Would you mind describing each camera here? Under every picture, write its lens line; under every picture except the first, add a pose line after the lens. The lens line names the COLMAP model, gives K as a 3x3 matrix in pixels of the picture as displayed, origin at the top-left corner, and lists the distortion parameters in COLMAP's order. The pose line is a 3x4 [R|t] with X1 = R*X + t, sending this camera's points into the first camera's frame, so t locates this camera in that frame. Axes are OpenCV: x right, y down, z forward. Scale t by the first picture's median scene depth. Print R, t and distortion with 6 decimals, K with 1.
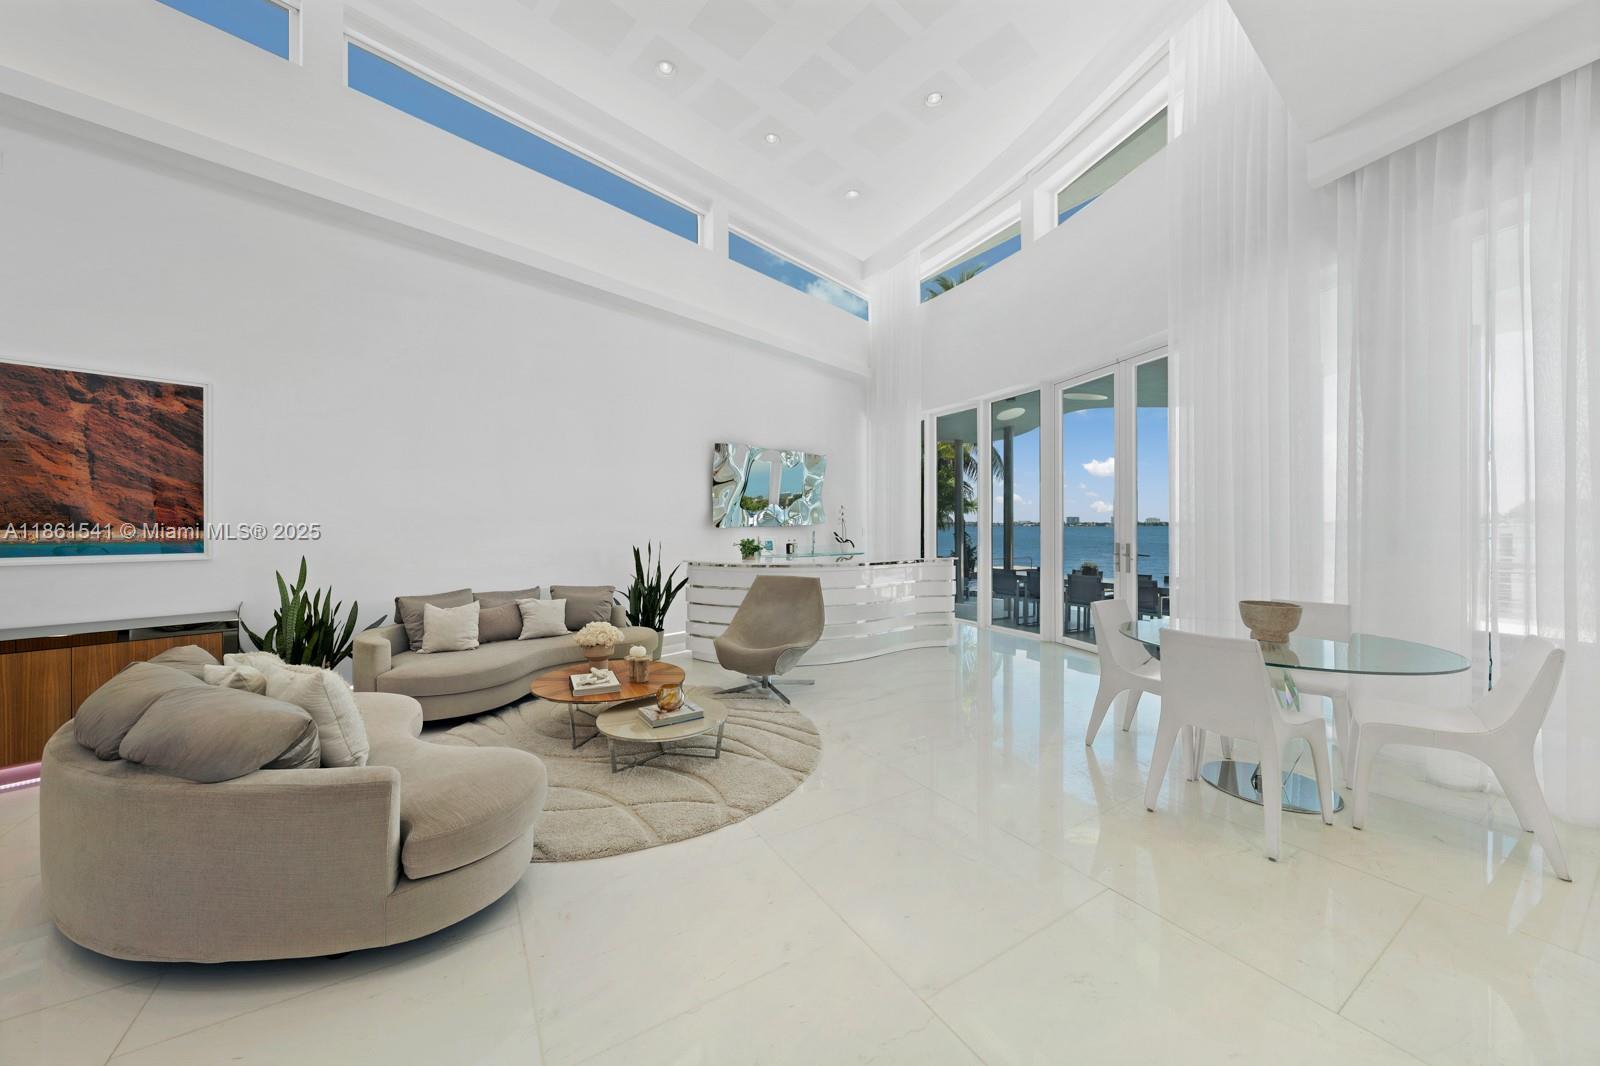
lens RADIAL K [[560.5, 0, 790.4], [0, 560.5, 528.5], [0, 0, 1]] dist [0.011729, 0.000034]
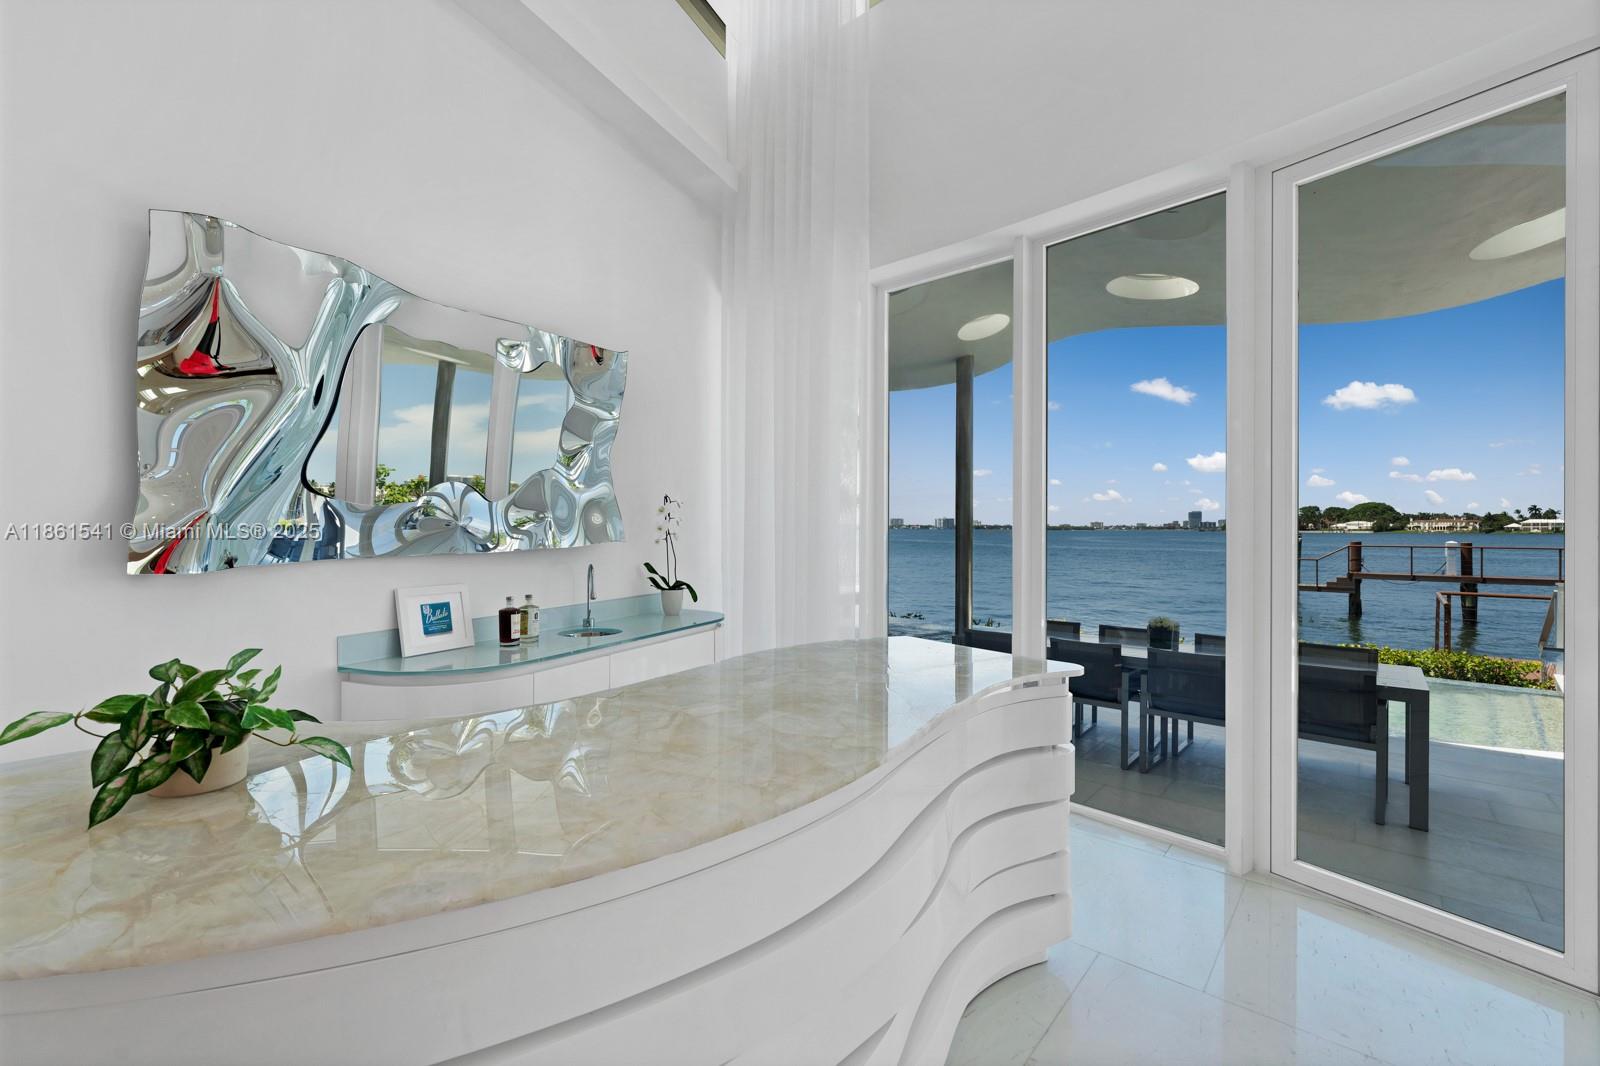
lens RADIAL K [[693.8, 0, 790.4], [0, 693.8, 530.1], [0, 0, 1]] dist [0.000476, -0.000002]
pose [[0.951002, 0.006223, 0.309121, 0.026205], [-0.006146, 0.999980, -0.001220, -0.017229], [-0.309122, -0.000739, 0.951022, 0.547322]]
